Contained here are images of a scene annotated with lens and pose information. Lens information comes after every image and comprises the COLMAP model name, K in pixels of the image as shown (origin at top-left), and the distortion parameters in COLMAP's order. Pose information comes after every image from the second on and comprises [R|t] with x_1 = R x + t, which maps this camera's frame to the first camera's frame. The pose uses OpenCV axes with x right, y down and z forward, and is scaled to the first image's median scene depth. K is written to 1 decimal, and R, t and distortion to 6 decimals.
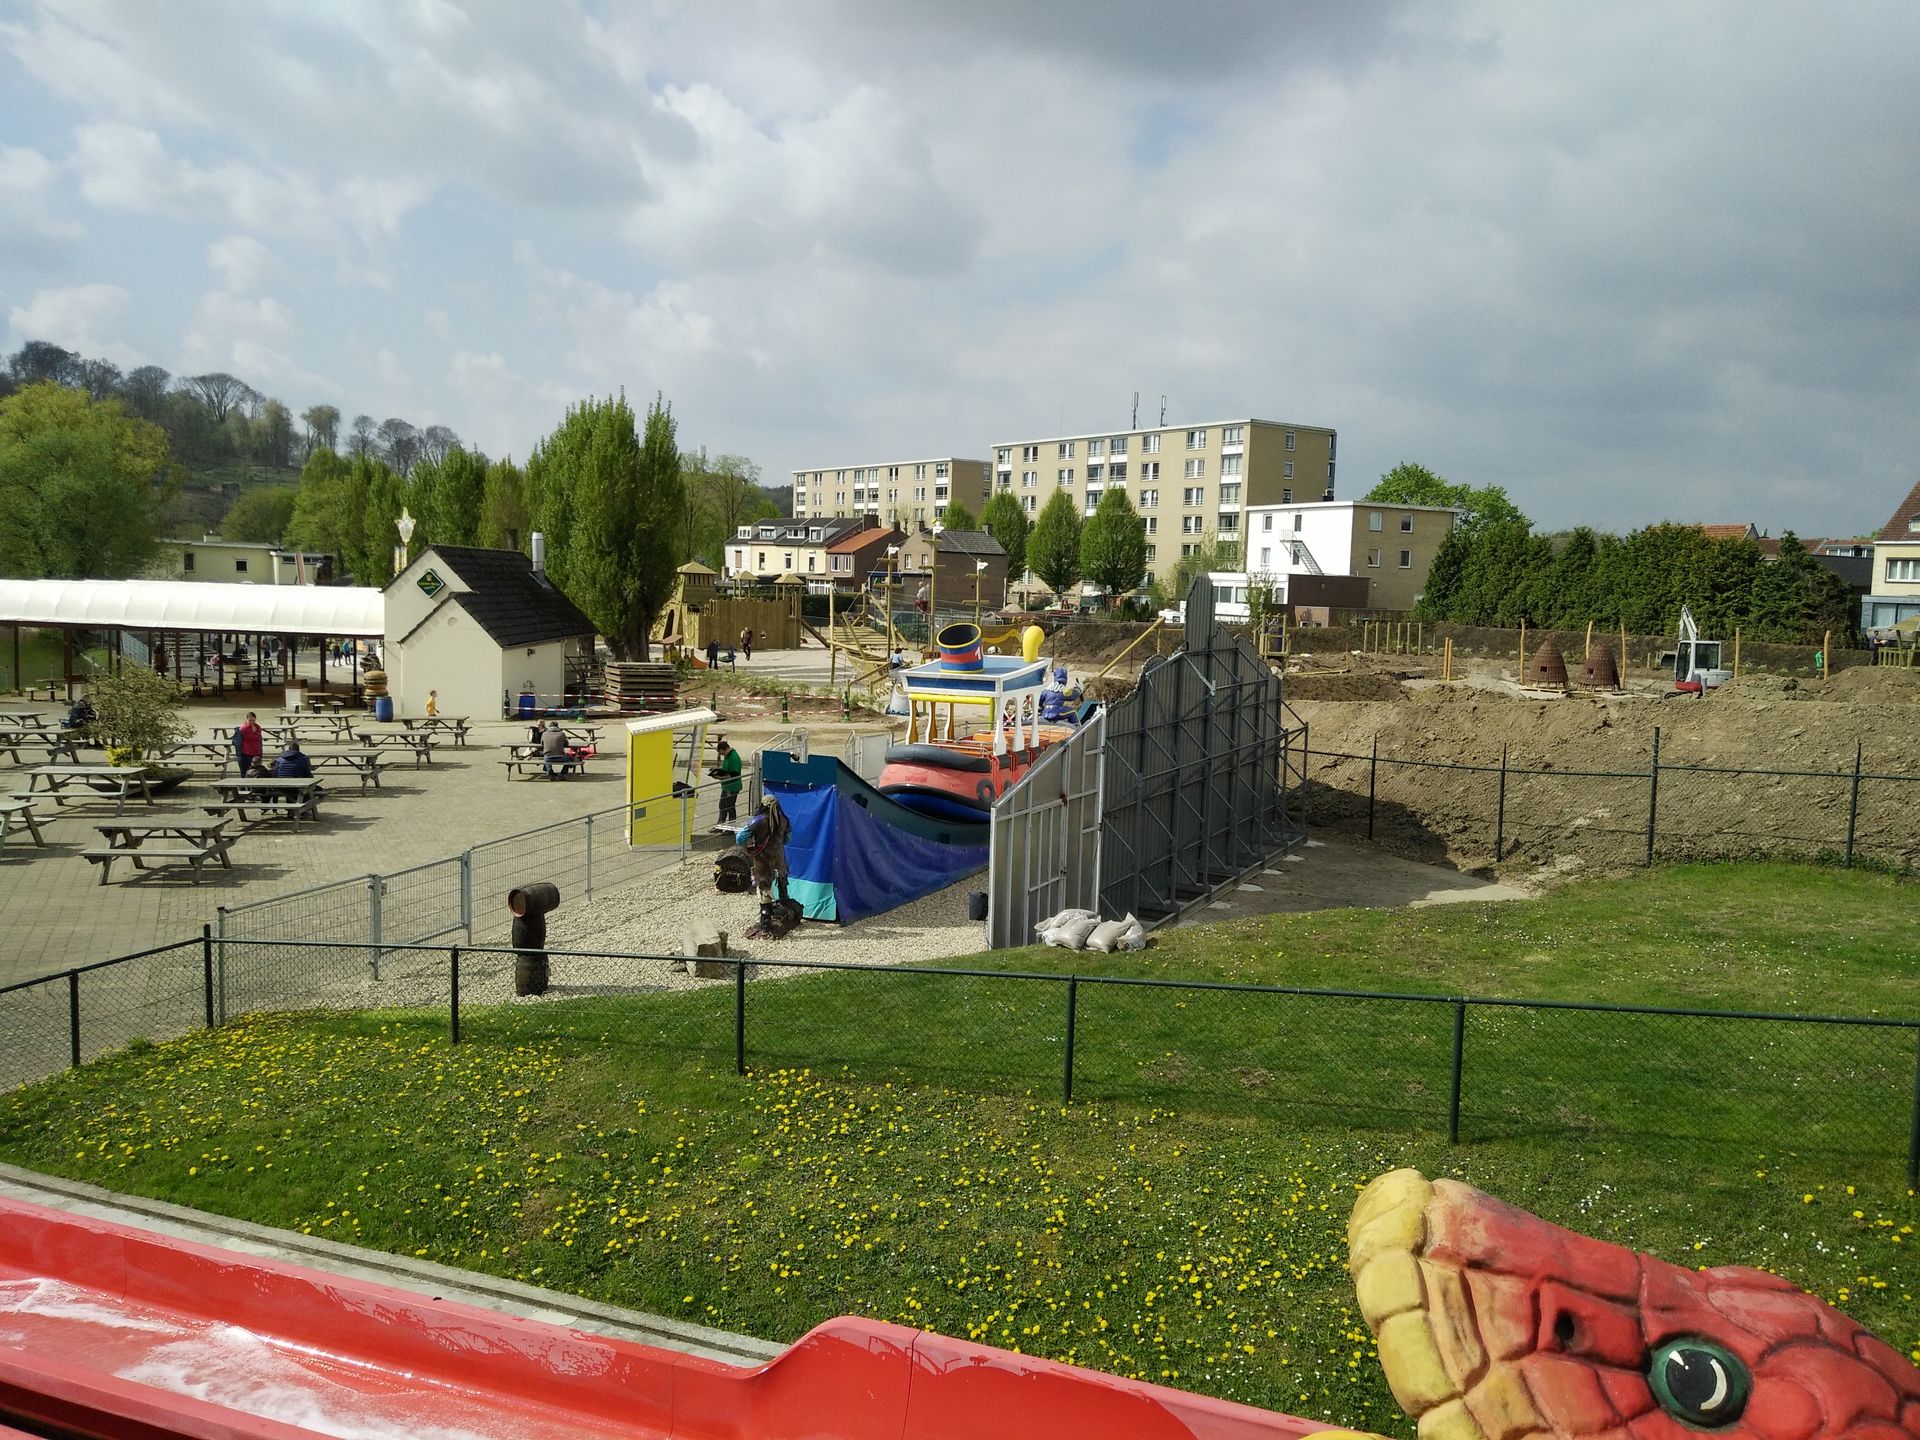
lens RADIAL K [[1435.8, 0, 961.3], [0, 1435.8, 715.4], [0, 0, 1]] dist [0.016177, 0.004325]
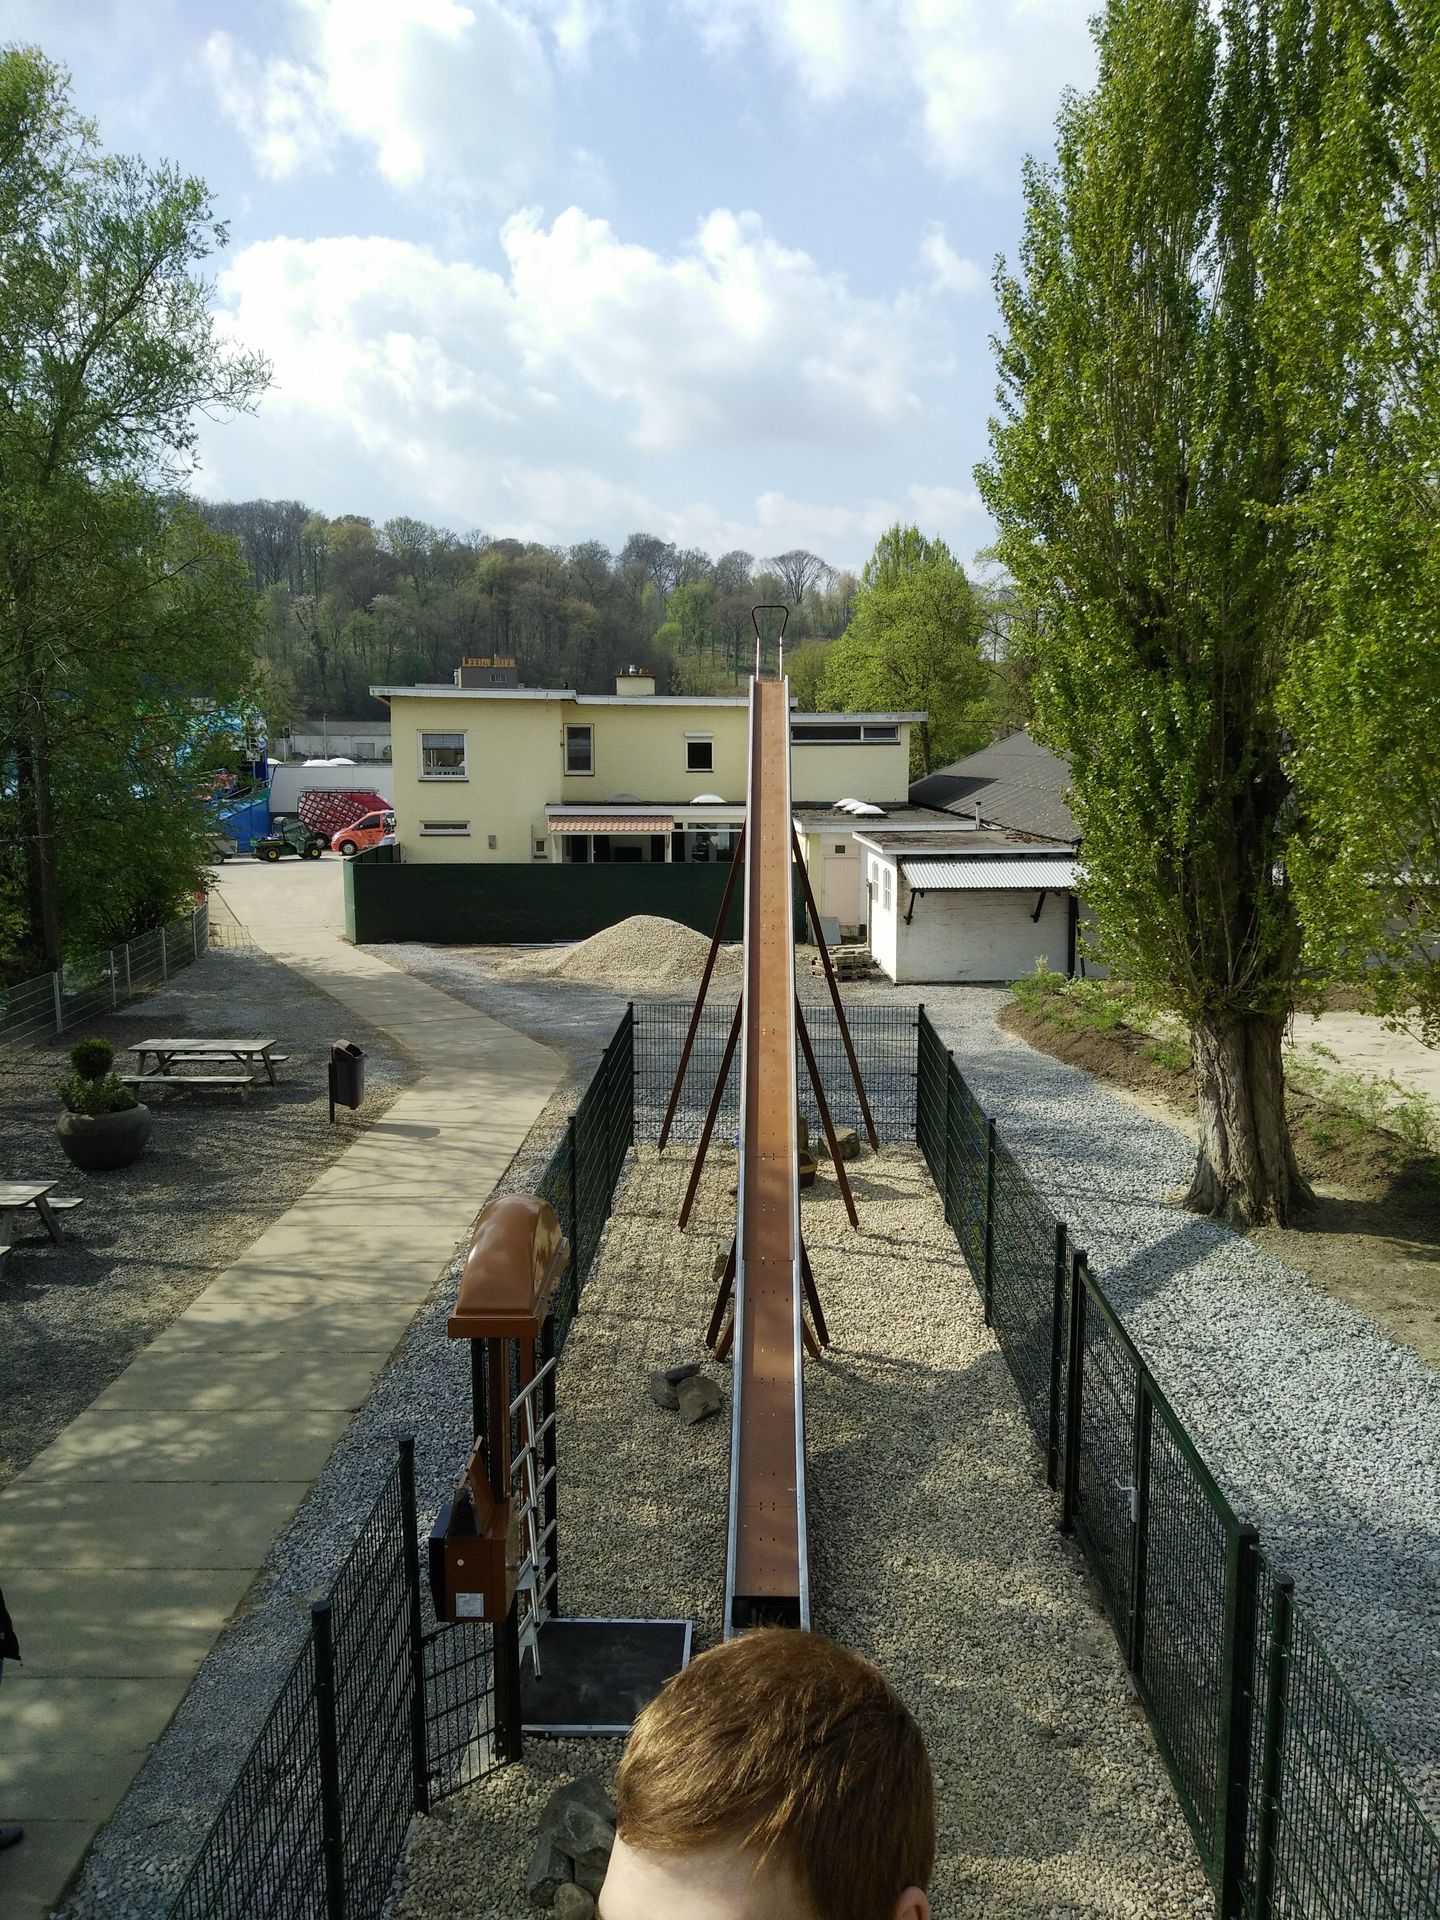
lens RADIAL K [[1435.8, 0, 723.4], [0, 1435.8, 959.0], [0, 0, 1]] dist [0.016177, 0.004325]
pose [[0.862619, 0.042676, -0.504051, -0.062501], [-0.018885, 0.998457, 0.052217, -0.014583], [0.505502, -0.035524, 0.862094, 0.140914]]
